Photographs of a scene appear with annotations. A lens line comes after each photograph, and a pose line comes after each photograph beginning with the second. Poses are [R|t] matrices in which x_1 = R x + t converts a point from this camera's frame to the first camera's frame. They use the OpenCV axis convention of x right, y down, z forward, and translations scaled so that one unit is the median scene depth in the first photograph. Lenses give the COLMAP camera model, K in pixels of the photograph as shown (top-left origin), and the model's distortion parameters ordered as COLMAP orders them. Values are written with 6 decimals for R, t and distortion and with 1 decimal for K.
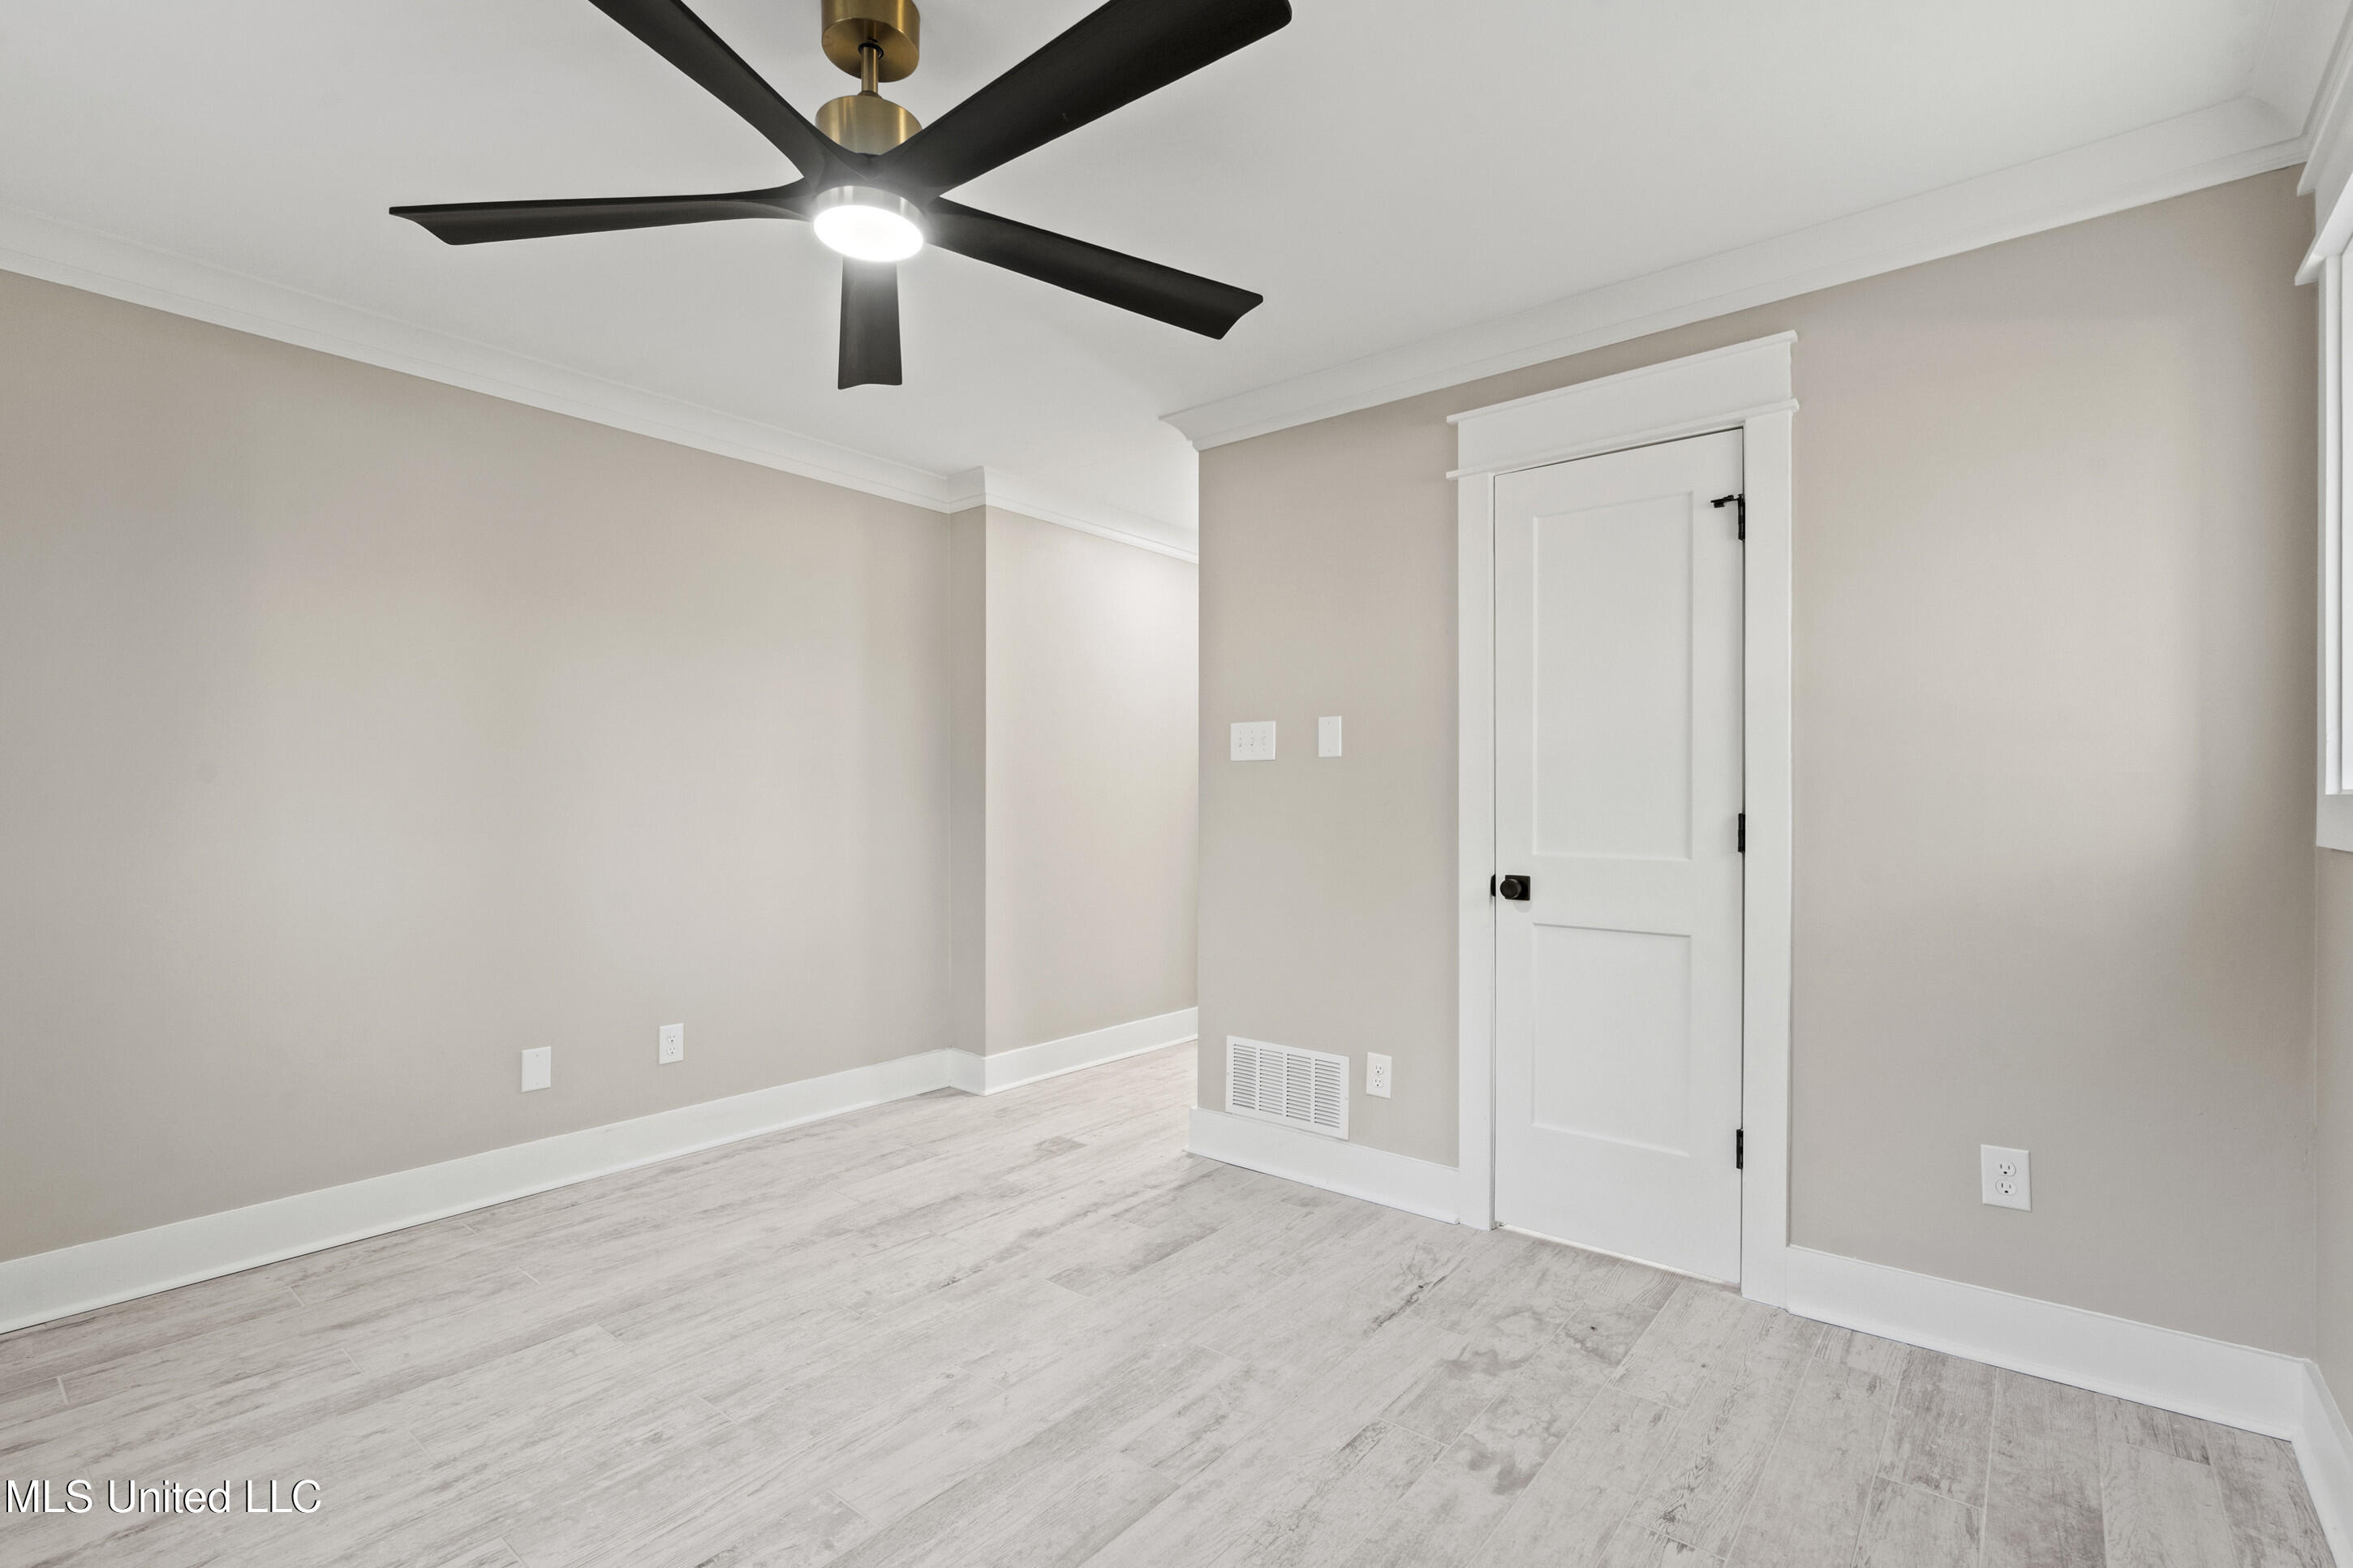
lens RADIAL K [[1077.1, 0, 1167.2], [0, 1077.1, 796.0], [0, 0, 1]] dist [-0.002484, 0.000041]
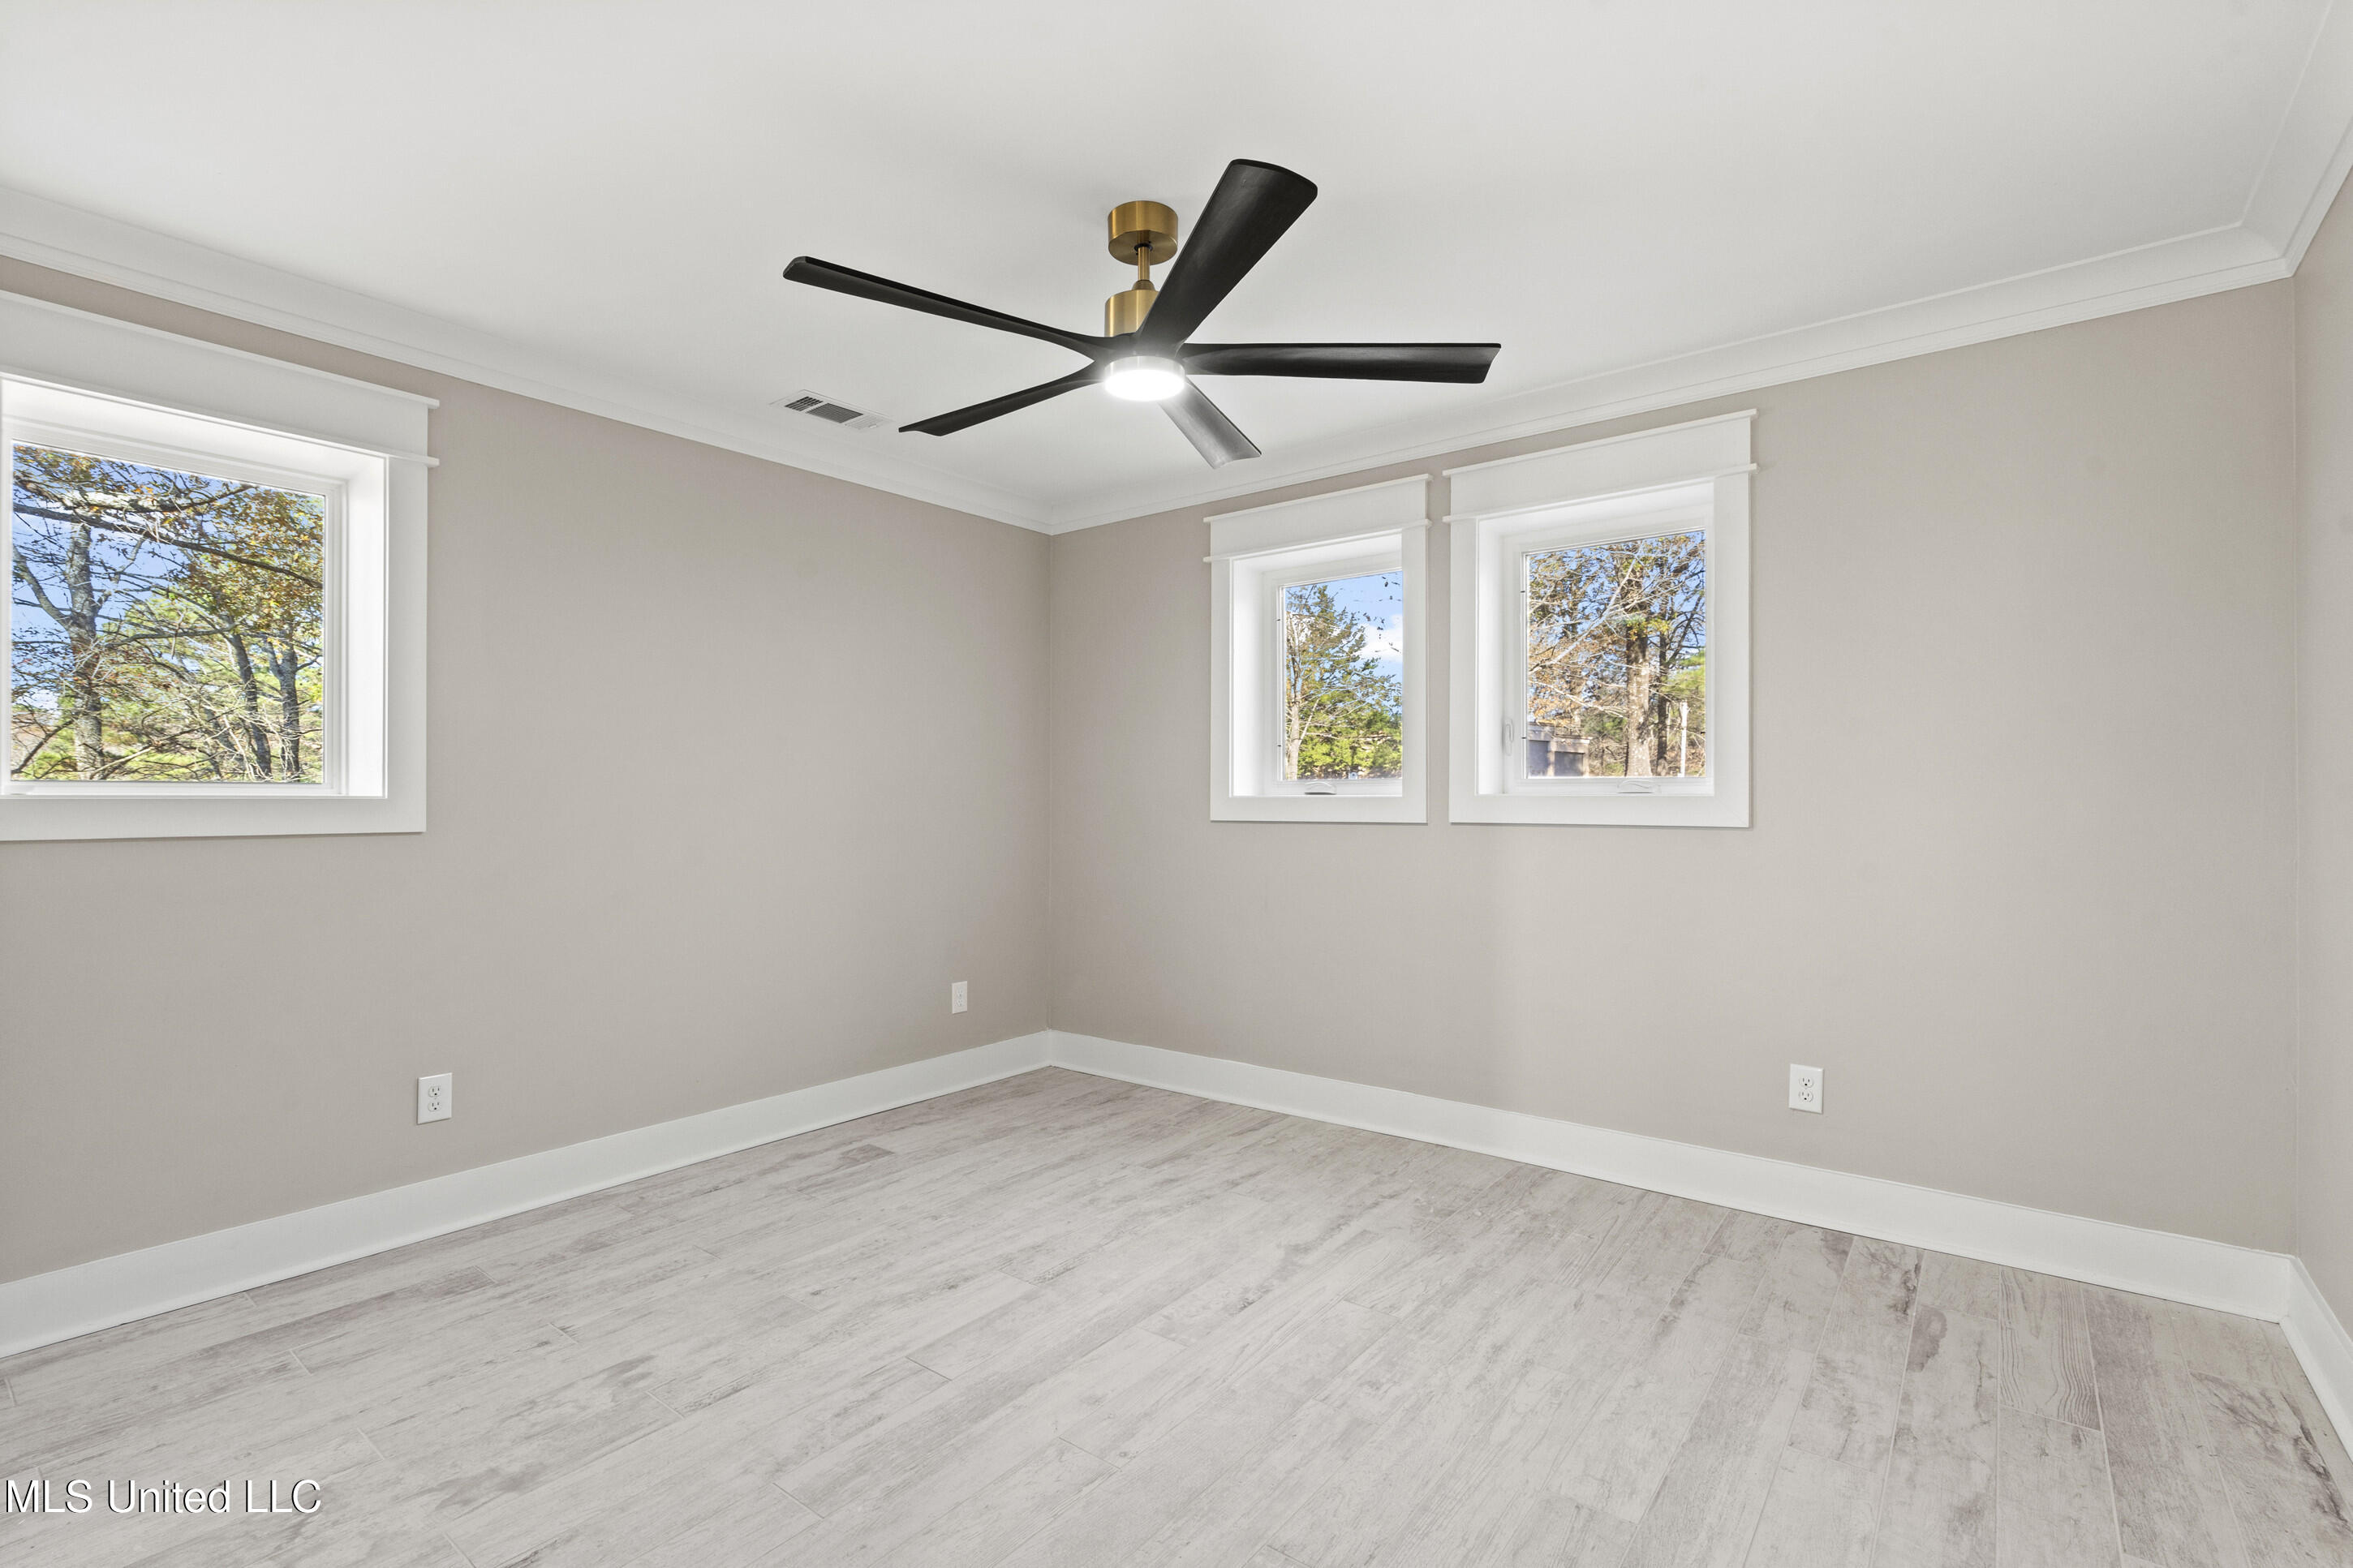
lens RADIAL K [[1077.1, 0, 1174.9], [0, 1077.1, 790.1], [0, 0, 1]] dist [-0.002484, 0.000041]
pose [[-0.999546, 0.001580, -0.030083, -0.234587], [0.001981, 0.999909, -0.013310, 0.006647], [0.030059, -0.013364, -0.999459, 2.031361]]
